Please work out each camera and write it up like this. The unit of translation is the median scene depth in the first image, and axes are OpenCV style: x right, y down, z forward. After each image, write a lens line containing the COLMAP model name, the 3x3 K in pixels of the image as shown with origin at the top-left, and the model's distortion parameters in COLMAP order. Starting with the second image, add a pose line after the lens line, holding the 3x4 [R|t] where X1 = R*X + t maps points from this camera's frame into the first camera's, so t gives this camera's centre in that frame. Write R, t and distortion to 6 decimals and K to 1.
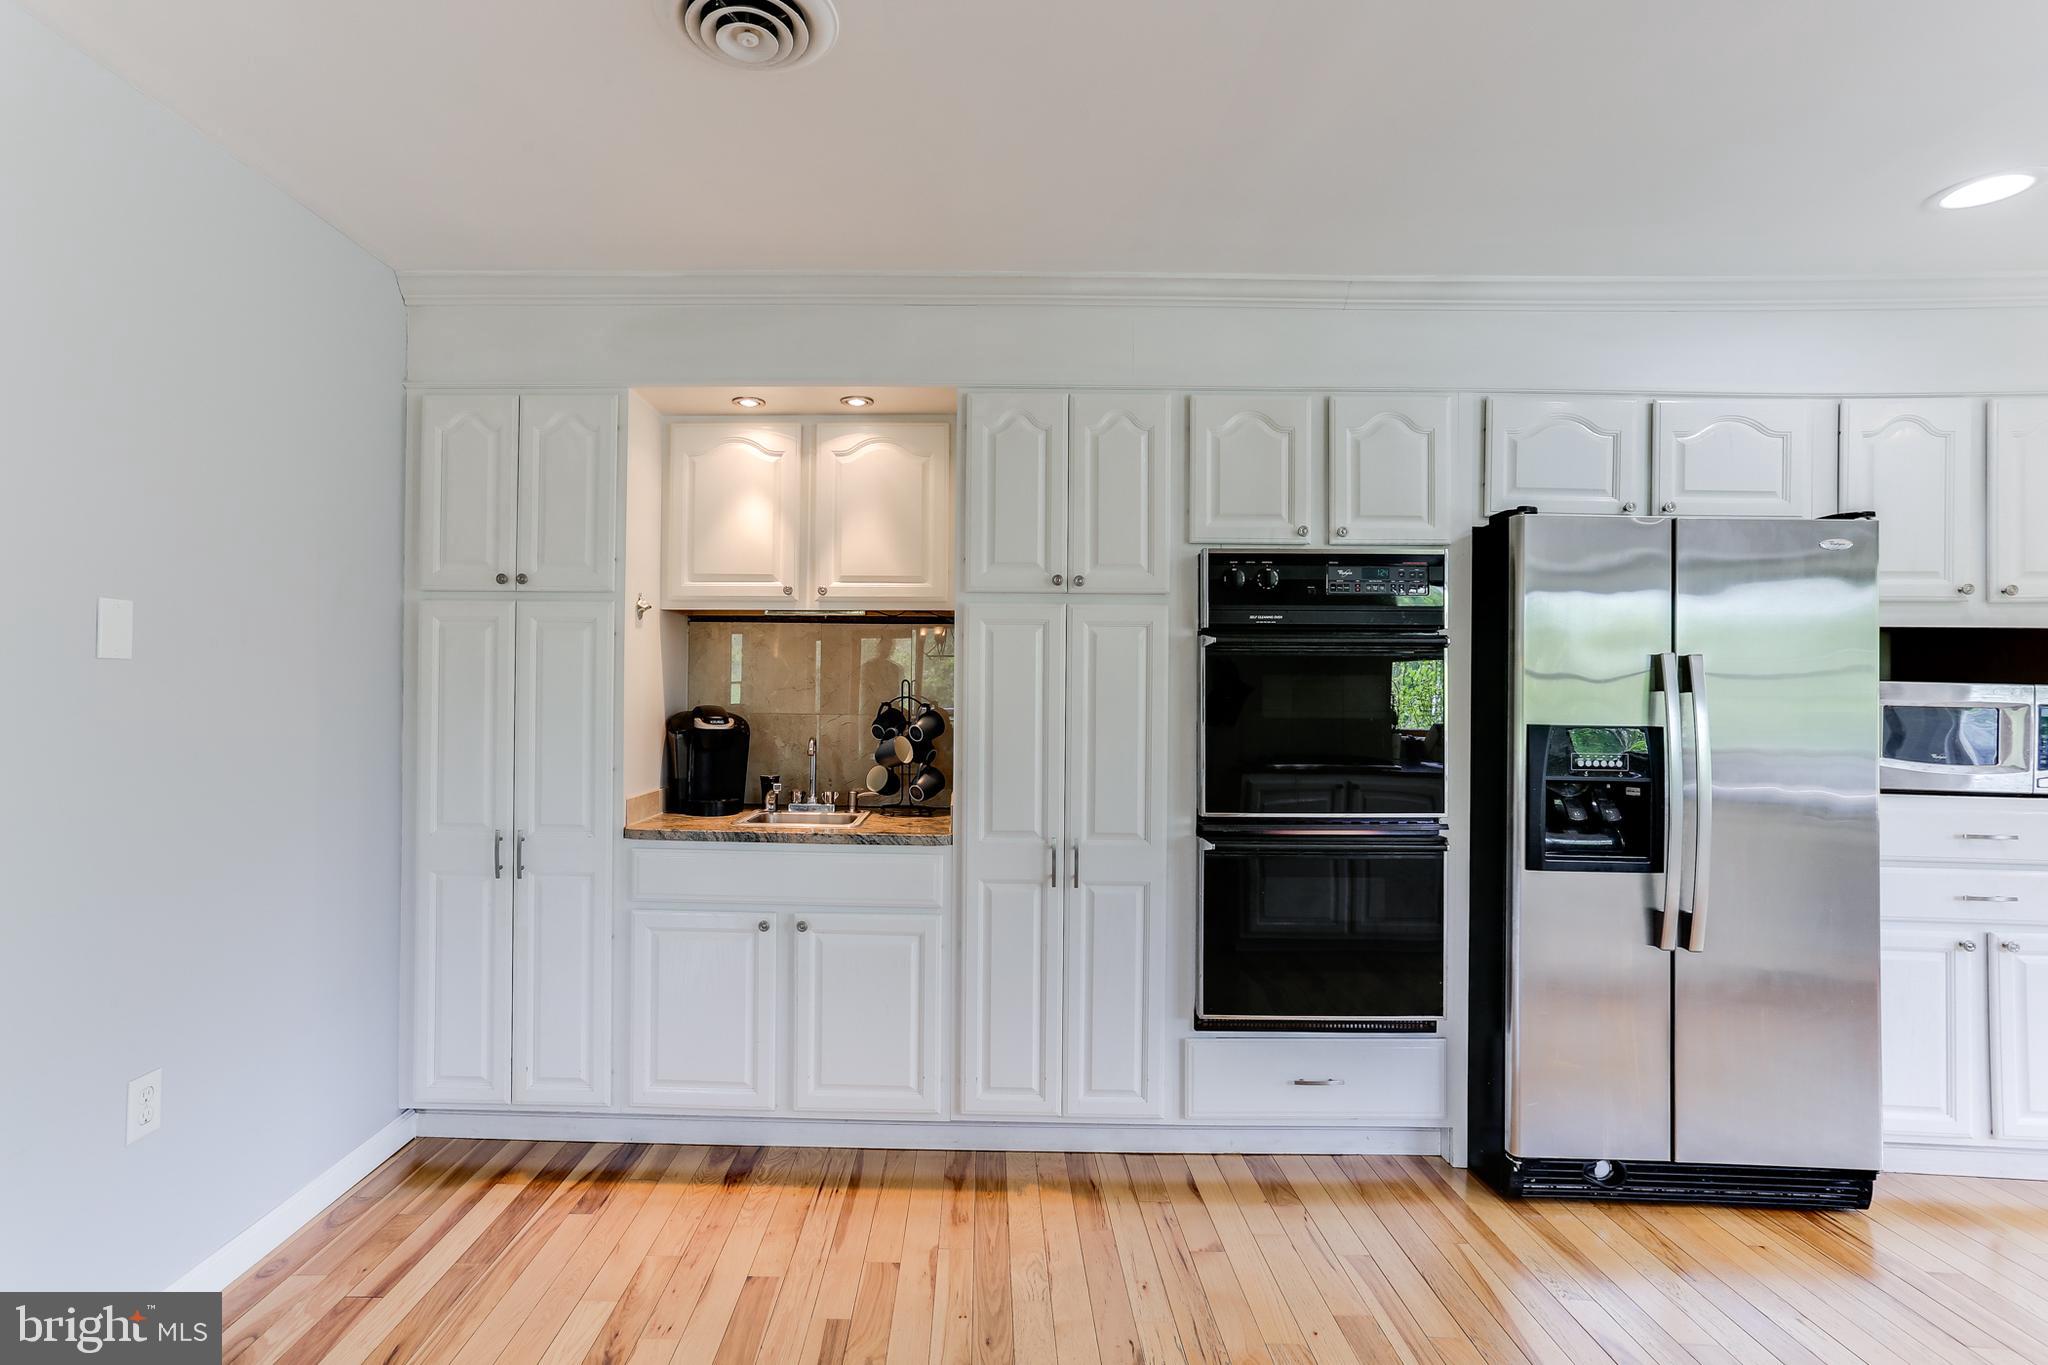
lens RADIAL K [[838.6, 0, 1035.6], [0, 838.6, 685.7], [0, 0, 1]] dist [-0.001327, 0.000235]
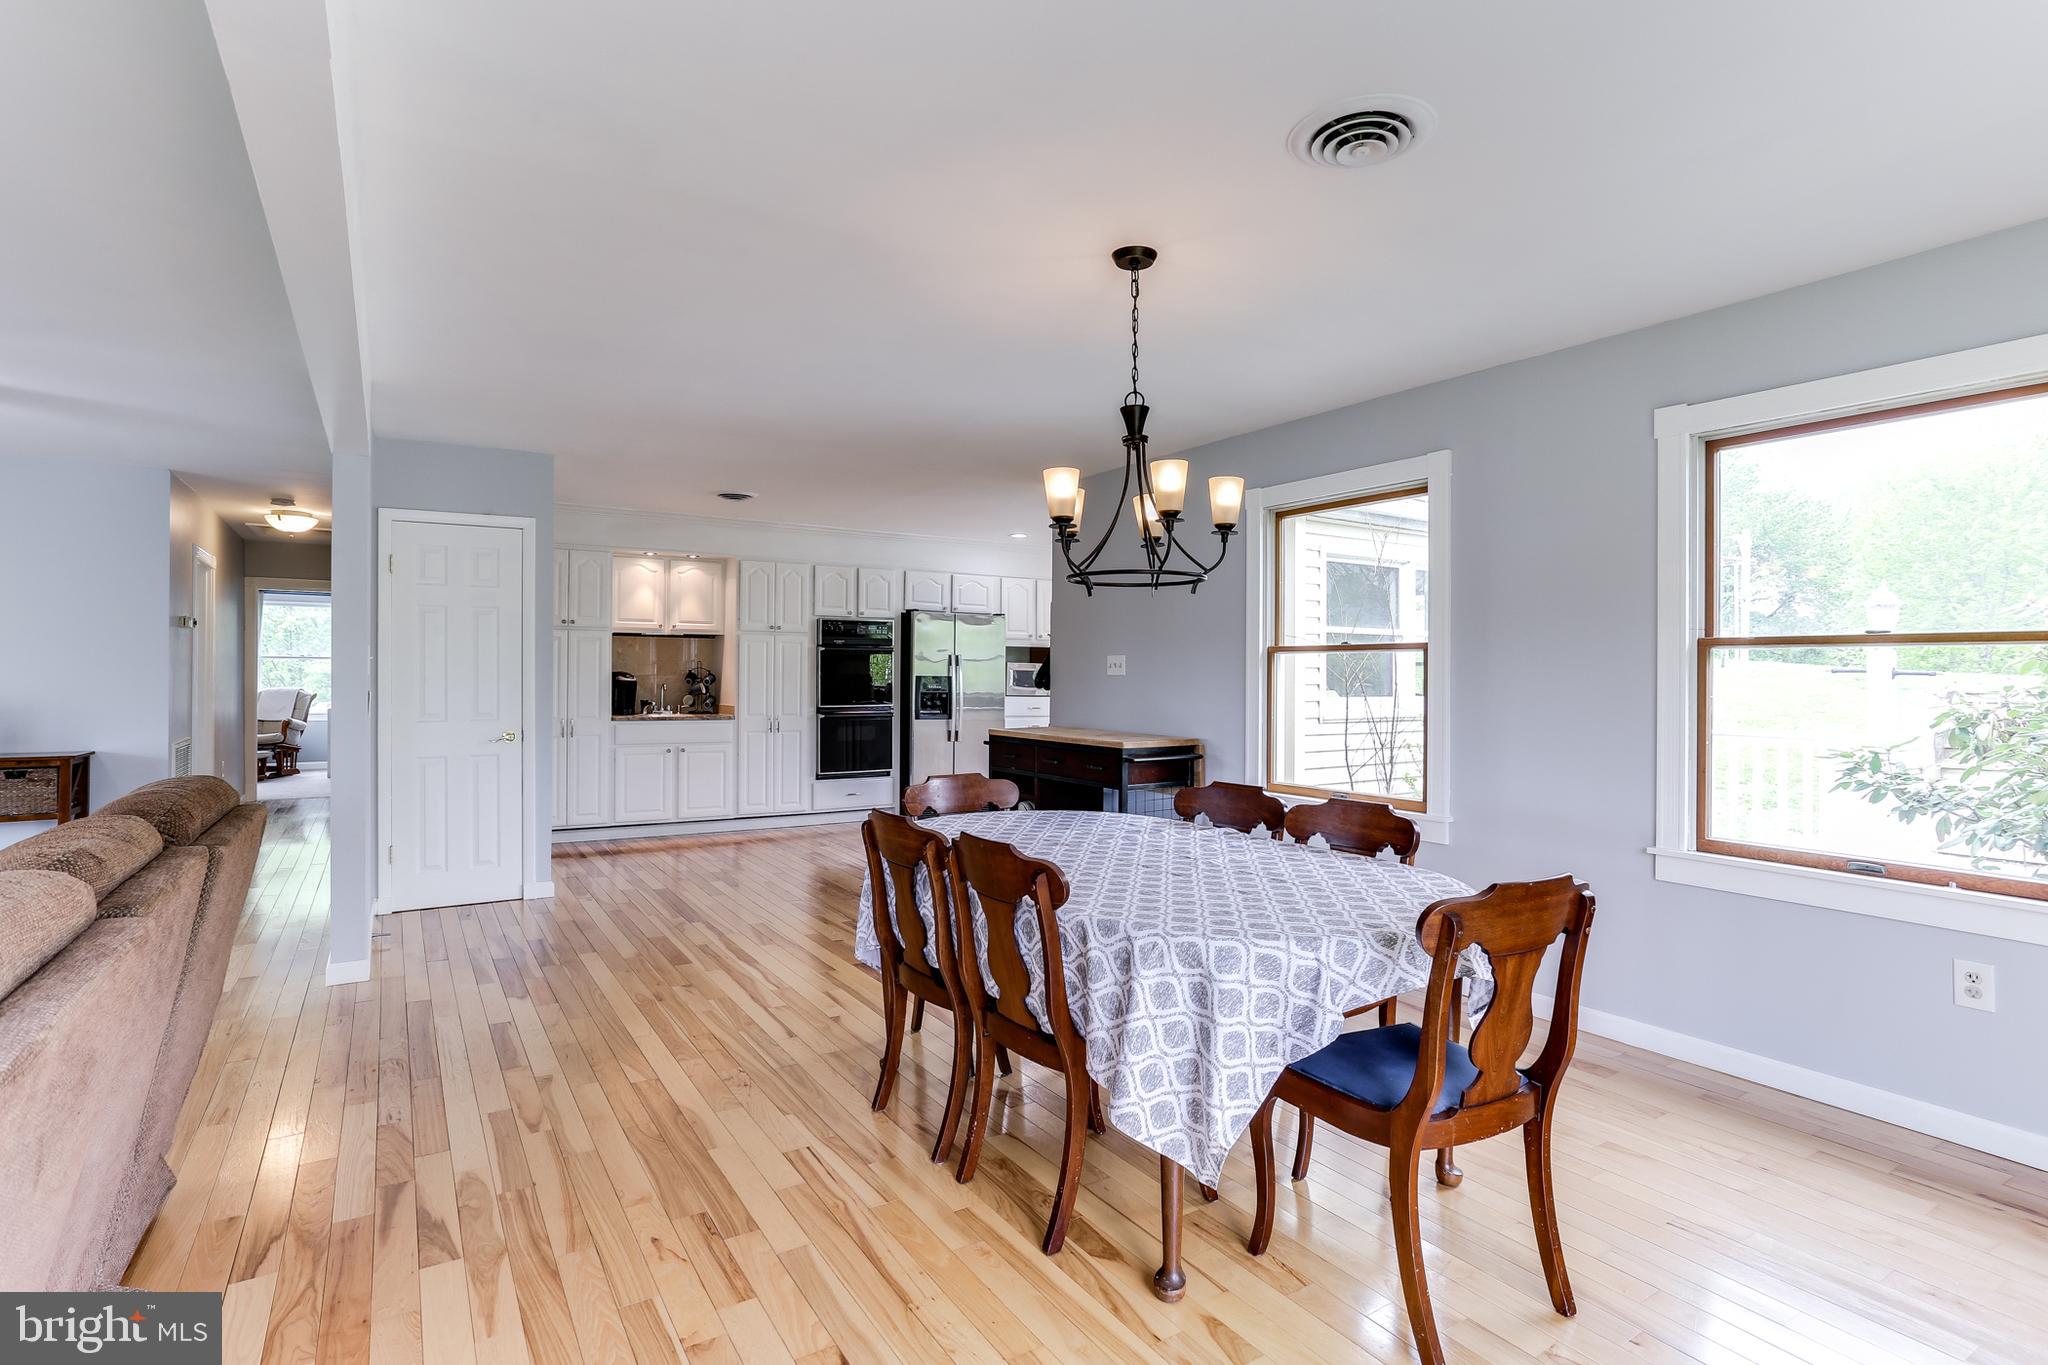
lens RADIAL K [[1008.7, 0, 1025.1], [0, 1008.7, 677.3], [0, 0, 1]] dist [-0.051062, 0.037821]
pose [[0.832628, -0.003893, 0.553819, -1.166076], [-0.001429, 0.999957, 0.009177, 0.014252], [-0.553831, -0.008433, 0.832586, -2.370826]]
